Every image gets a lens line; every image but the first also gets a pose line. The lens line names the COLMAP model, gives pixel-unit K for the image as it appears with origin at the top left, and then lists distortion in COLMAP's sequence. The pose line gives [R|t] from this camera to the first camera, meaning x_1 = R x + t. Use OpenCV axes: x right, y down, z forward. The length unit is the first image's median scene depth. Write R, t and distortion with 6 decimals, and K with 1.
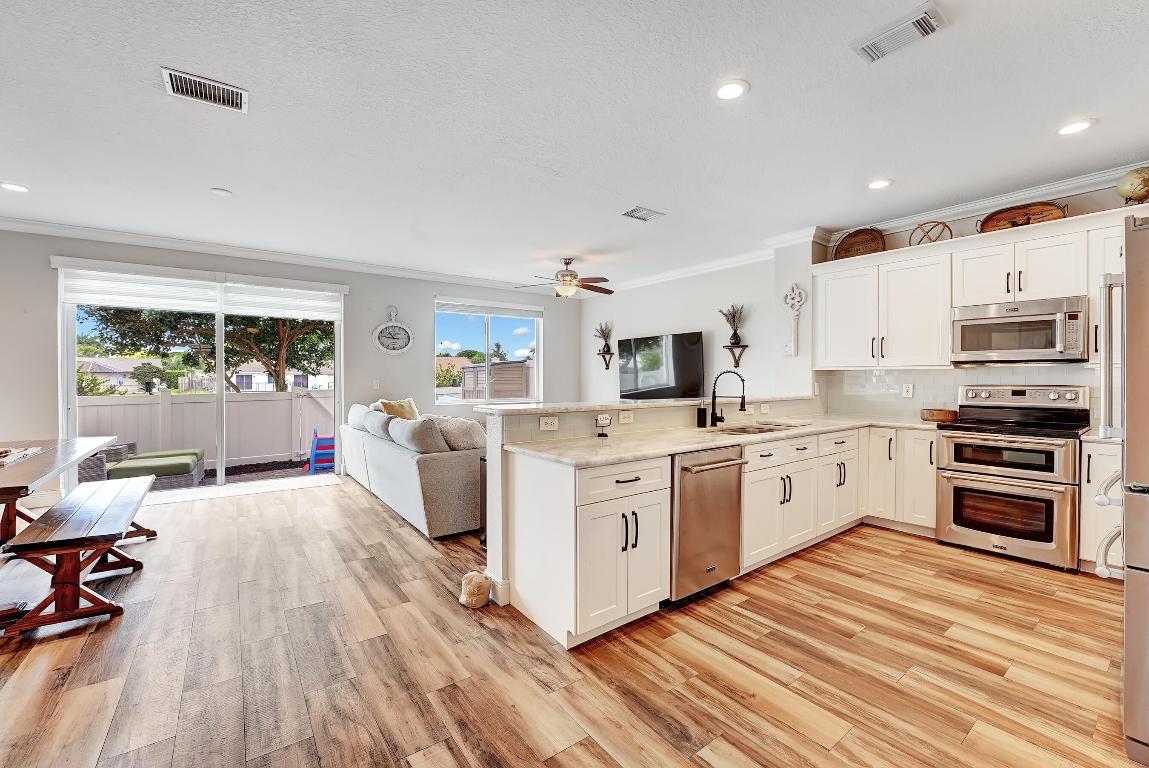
lens RADIAL K [[477.5, 0, 586.3], [0, 477.5, 379.5], [0, 0, 1]] dist [-0.030416, 0.003273]
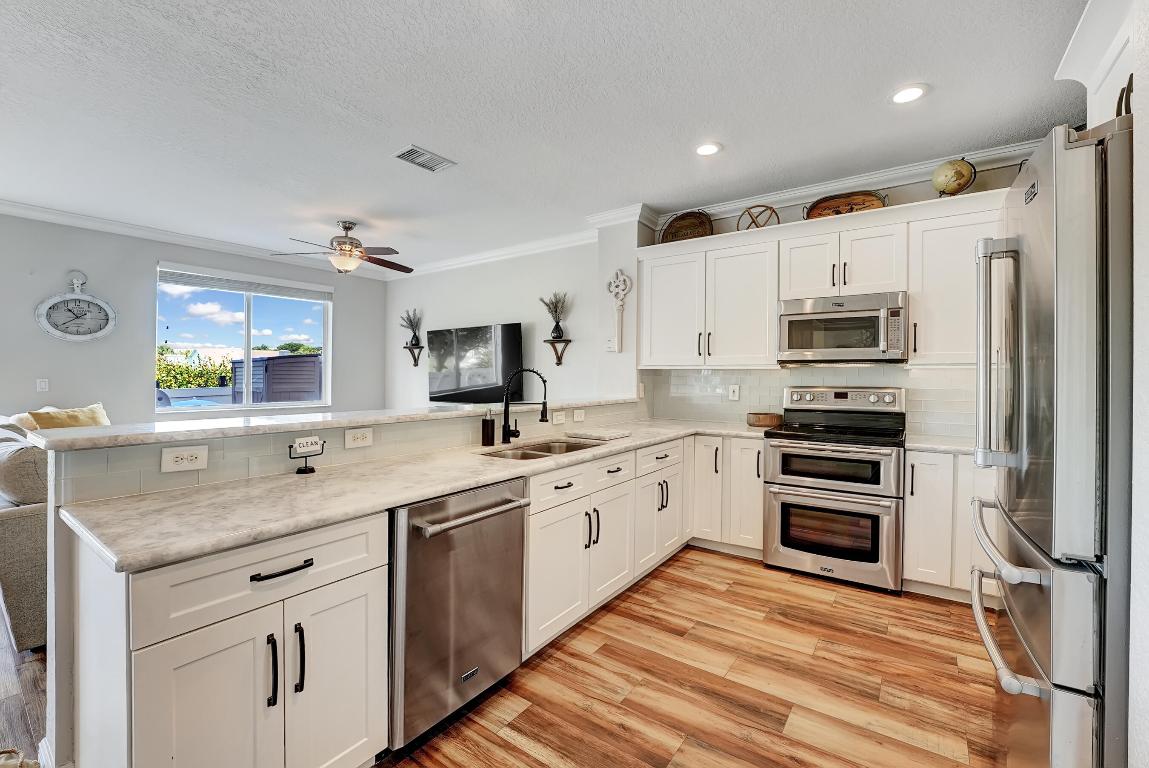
lens RADIAL K [[468.8, 0, 578.7], [0, 468.8, 379.6], [0, 0, 1]] dist [-0.020511, -0.000326]
pose [[0.959280, 0.002510, 0.282446, 0.174724], [-0.003969, 0.999982, 0.004594, -0.005015], [-0.282430, -0.005527, 0.959272, 0.273303]]
